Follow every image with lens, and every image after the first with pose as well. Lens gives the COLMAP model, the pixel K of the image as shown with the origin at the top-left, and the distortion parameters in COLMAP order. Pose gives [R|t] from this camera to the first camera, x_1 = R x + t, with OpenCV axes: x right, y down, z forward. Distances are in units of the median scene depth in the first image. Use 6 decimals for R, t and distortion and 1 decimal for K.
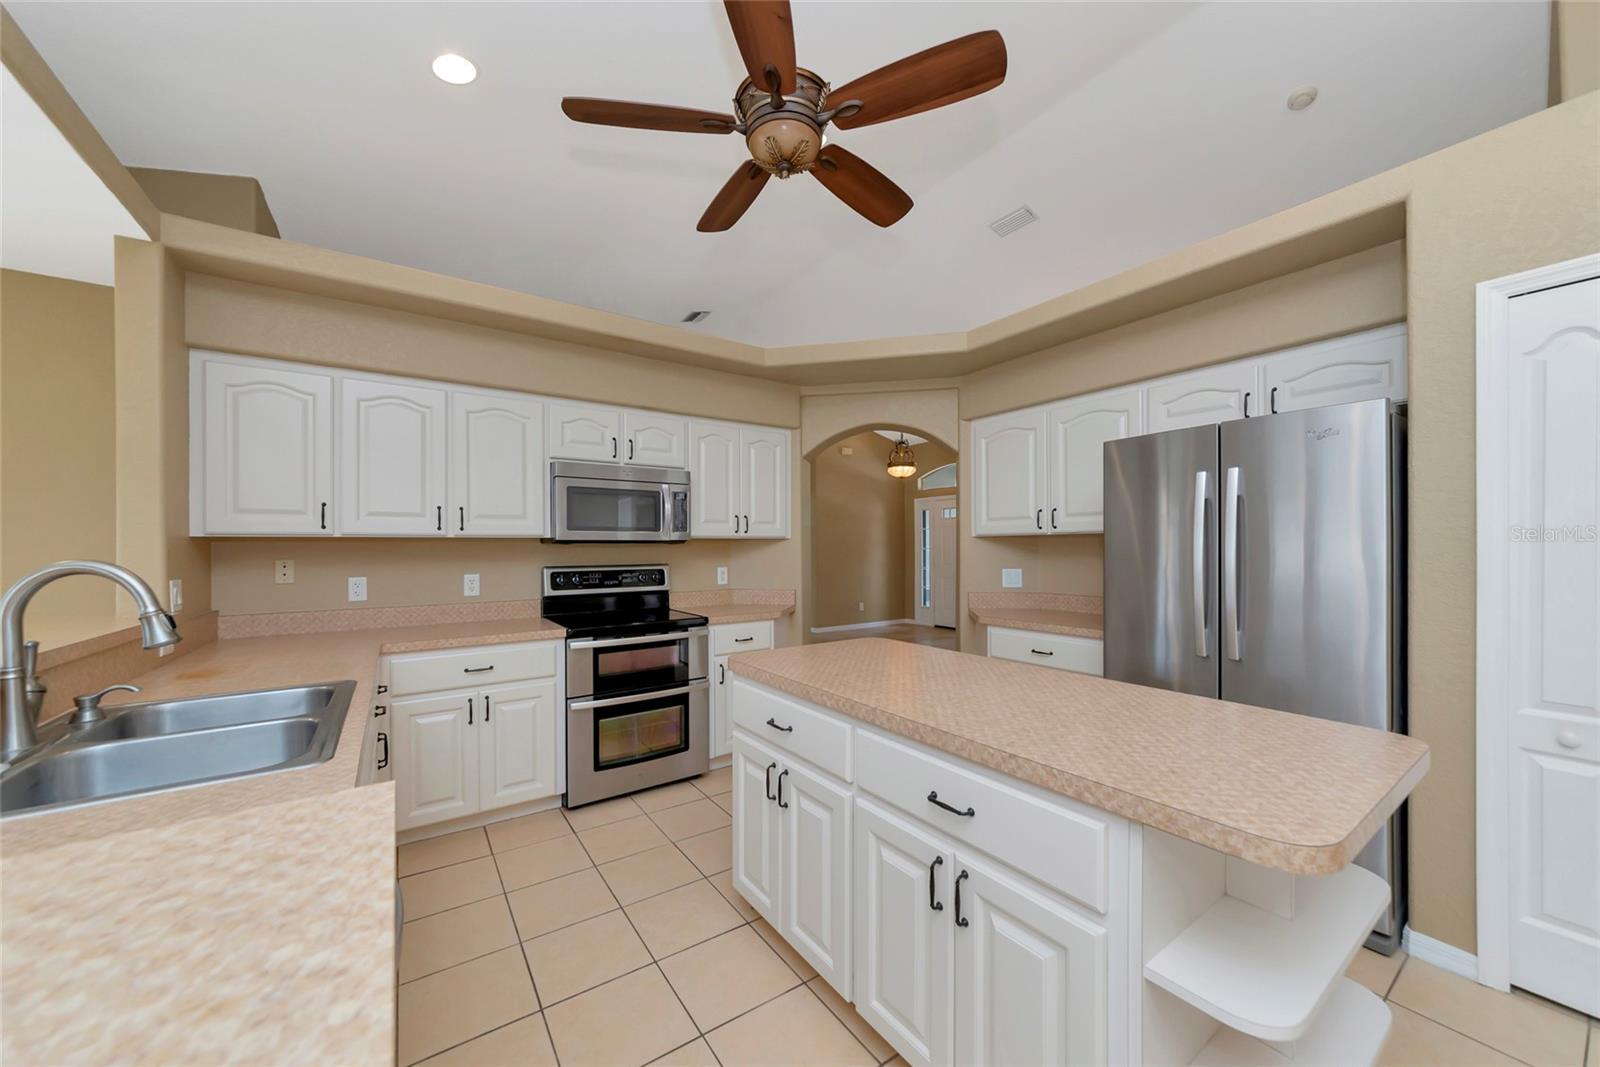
lens RADIAL K [[569.8, 0, 793.0], [0, 569.8, 548.4], [0, 0, 1]] dist [-0.000652, -0.000126]
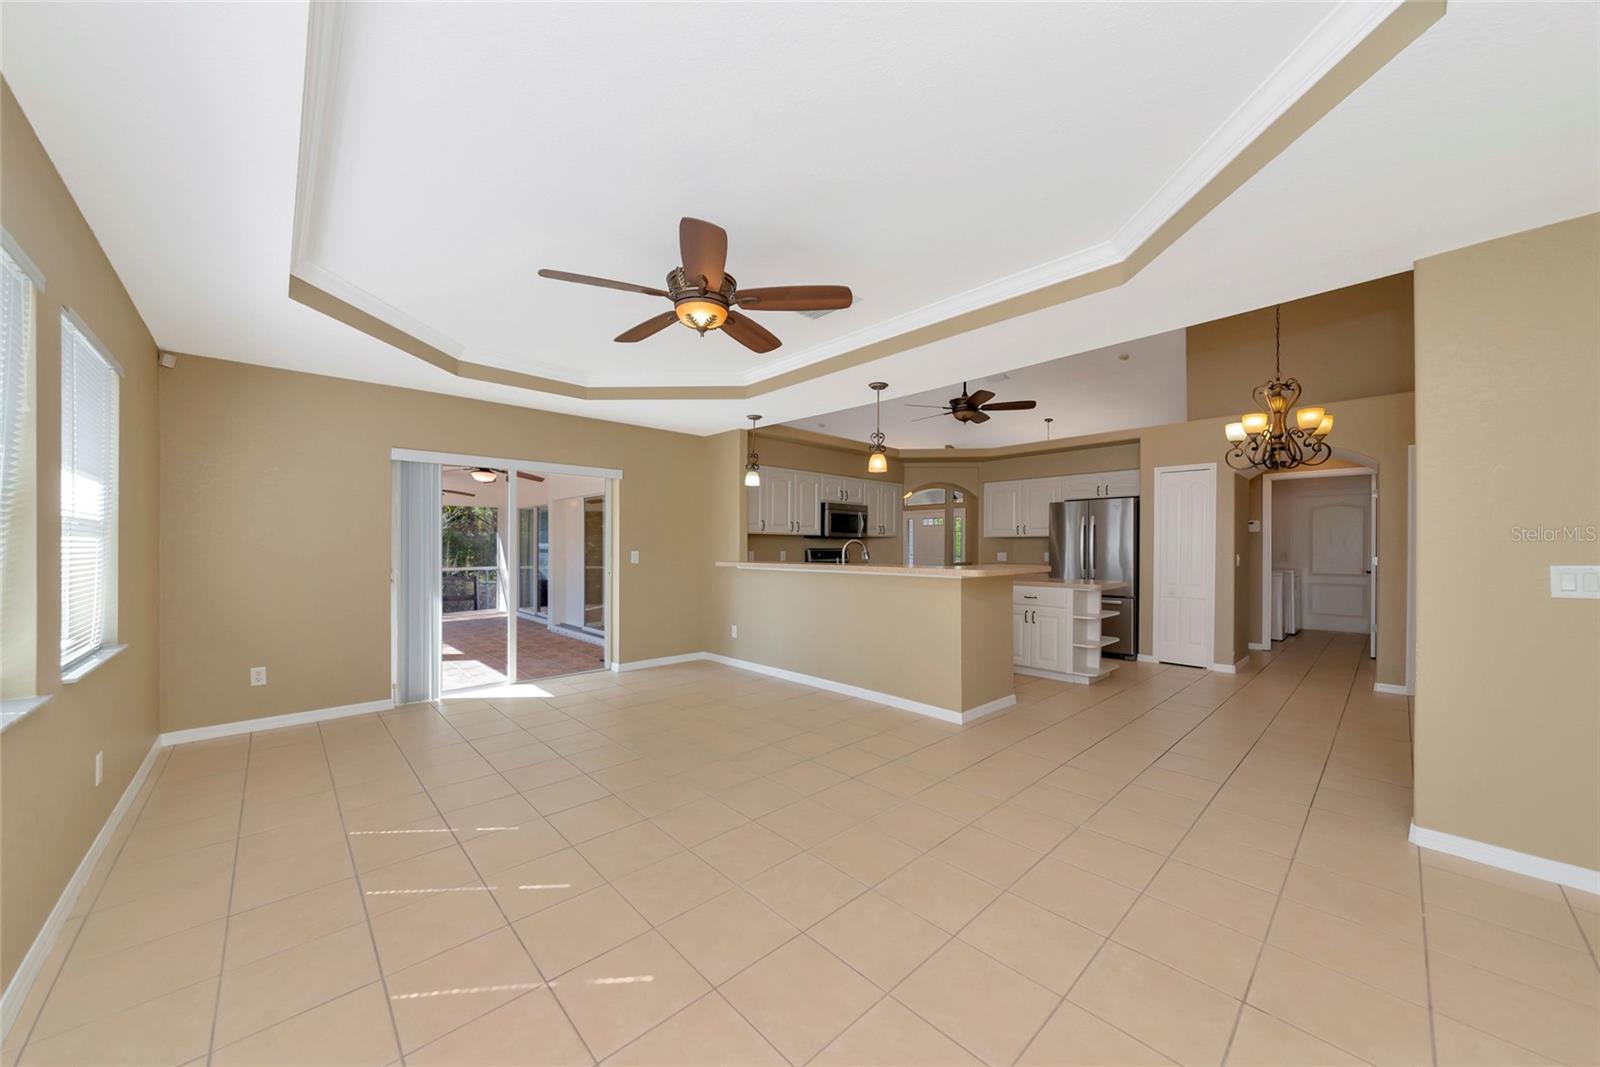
lens RADIAL K [[569.8, 0, 793.0], [0, 569.8, 548.4], [0, 0, 1]] dist [-0.000652, -0.000126]
pose [[0.987623, 0.010166, 0.156515, -0.883081], [-0.010172, 0.999948, -0.000766, 0.035324], [-0.156515, -0.000836, 0.987675, -1.210290]]
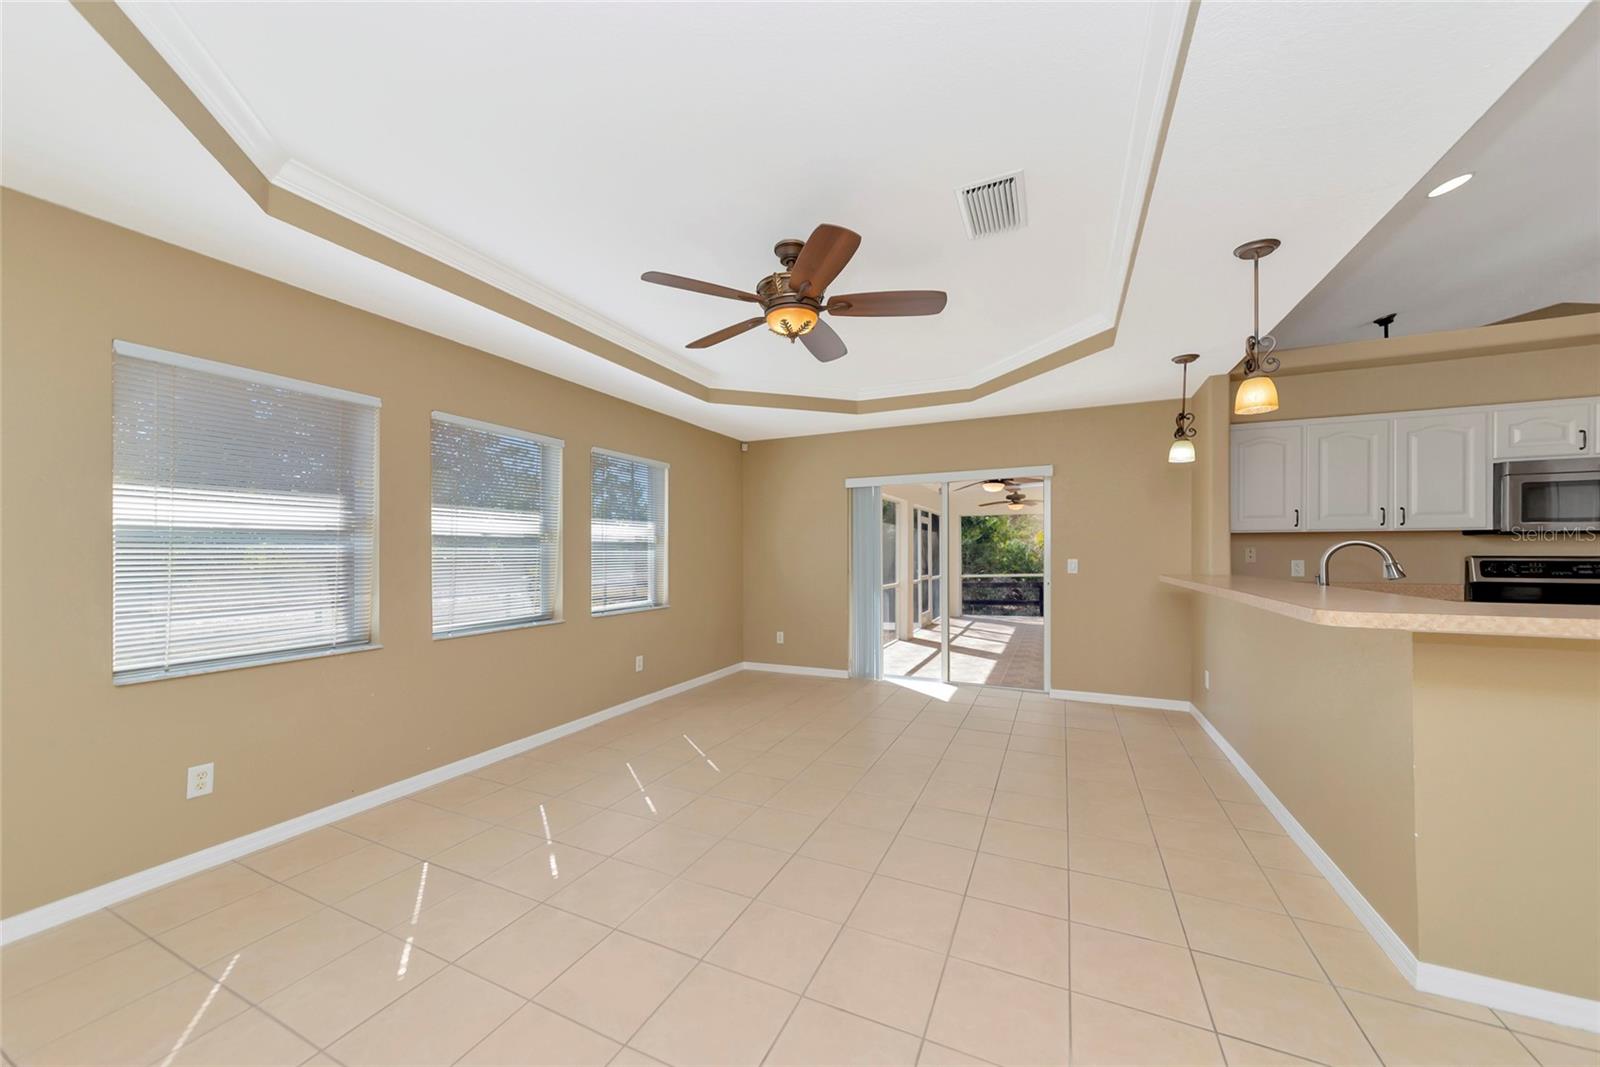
lens RADIAL K [[567.9, 0, 792.3], [0, 567.9, 555.6], [0, 0, 1]] dist [-0.013148, 0.004410]
pose [[0.509180, 0.011078, -0.860589, -0.173049], [-0.003341, 0.999935, 0.010895, 0.024727], [0.860654, -0.002672, 0.509184, -0.759664]]
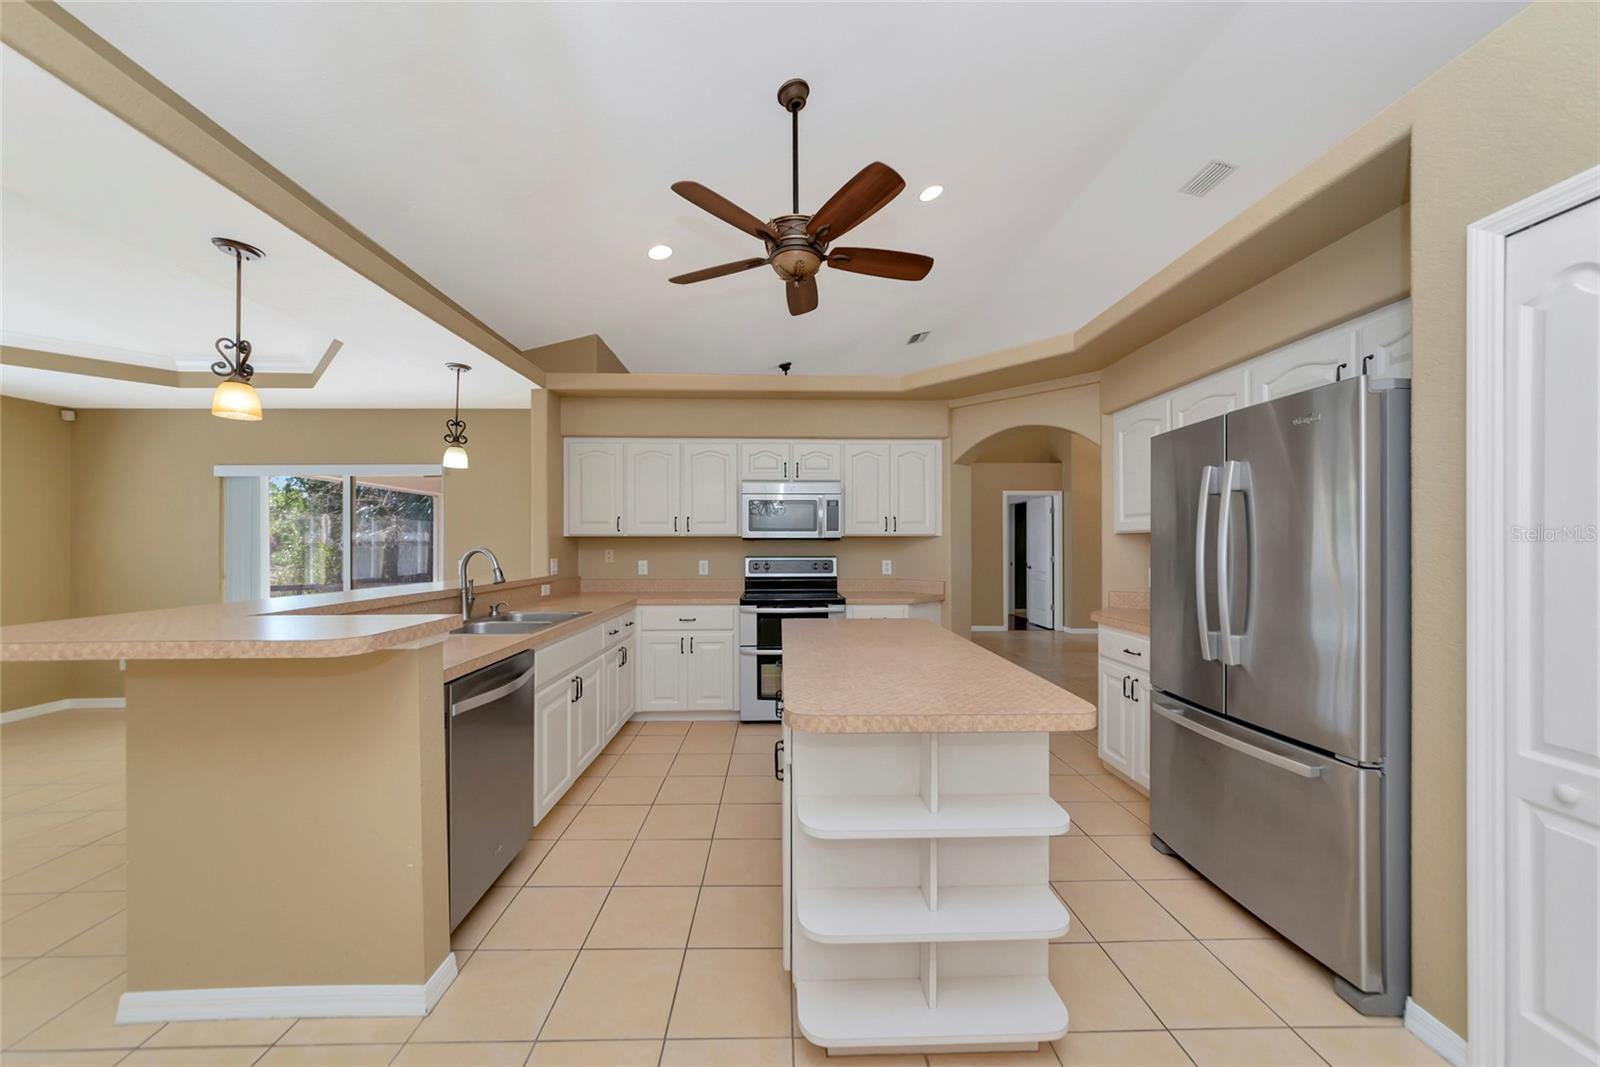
lens RADIAL K [[553.2, 0, 795.6], [0, 553.2, 550.8], [0, 0, 1]] dist [0.000517, -0.000035]
pose [[0.841609, 0.011843, -0.539957, 0.441673], [-0.005181, 0.999891, 0.013857, -0.001589], [0.540062, -0.008865, 0.841578, -0.105900]]
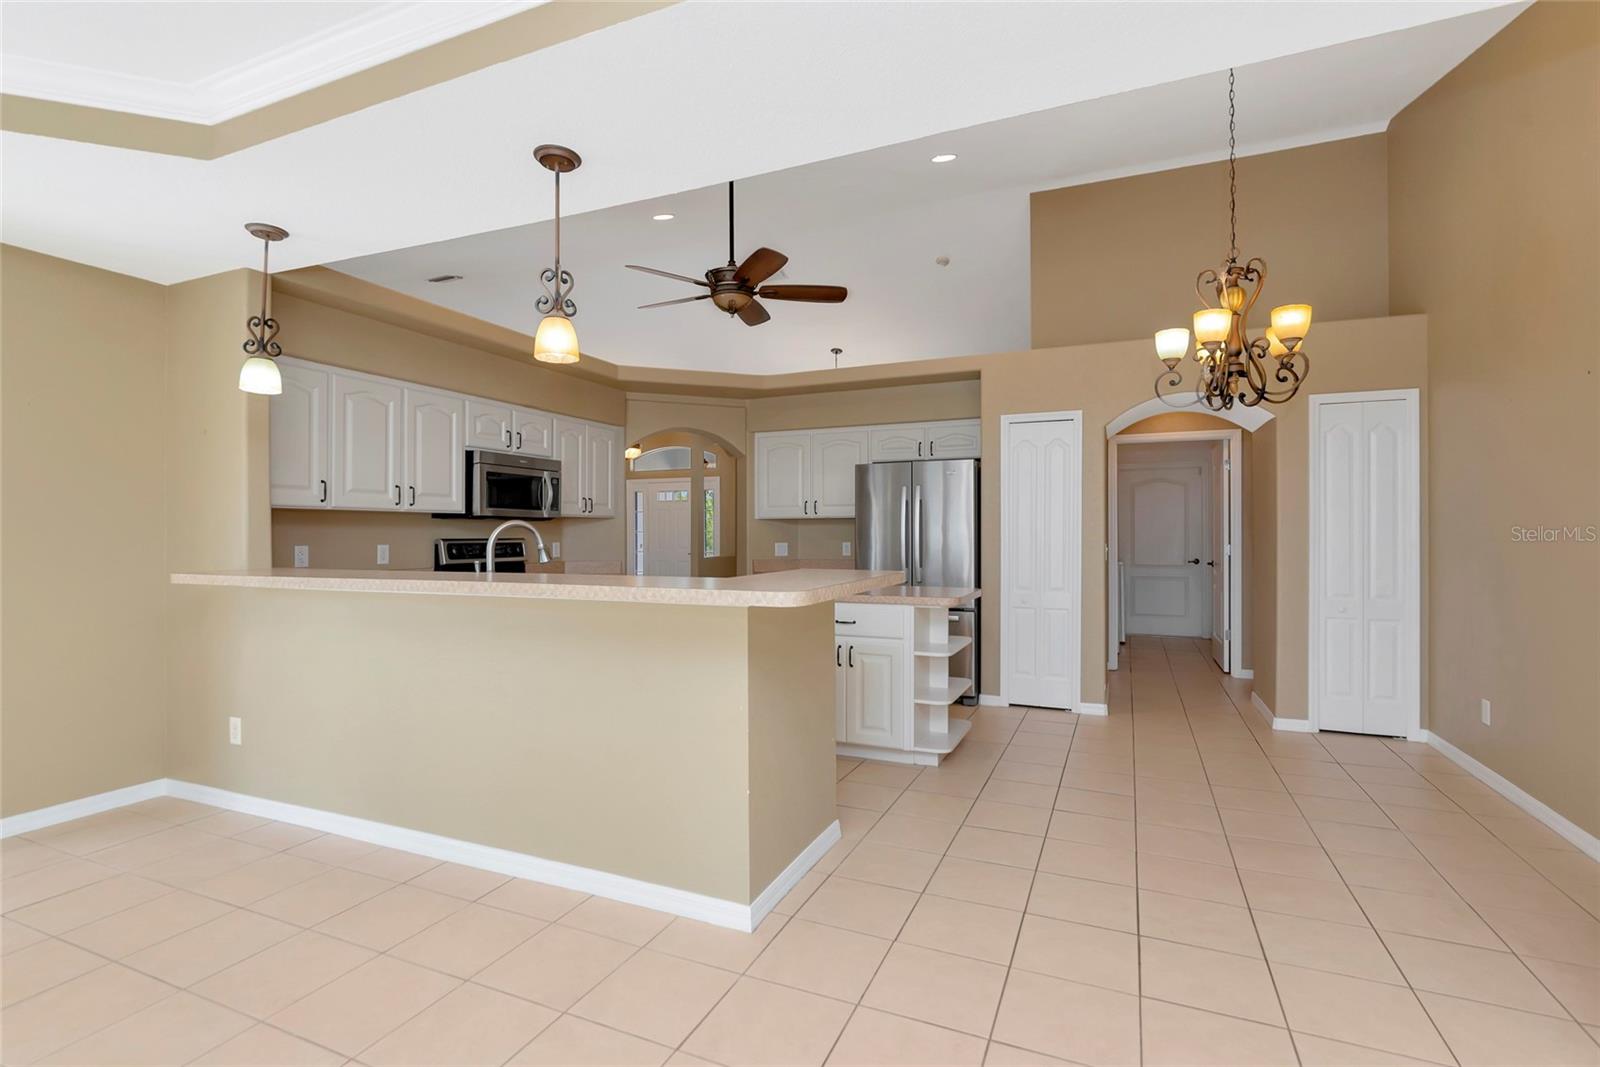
lens RADIAL K [[755.8, 0, 792.7], [0, 755.8, 536.4], [0, 0, 1]] dist [0.000684, -0.000117]
pose [[0.847840, 0.004275, 0.530236, -0.677042], [-0.003913, 0.999991, -0.001806, 0.027932], [-0.530239, -0.000544, 0.847848, -0.681712]]
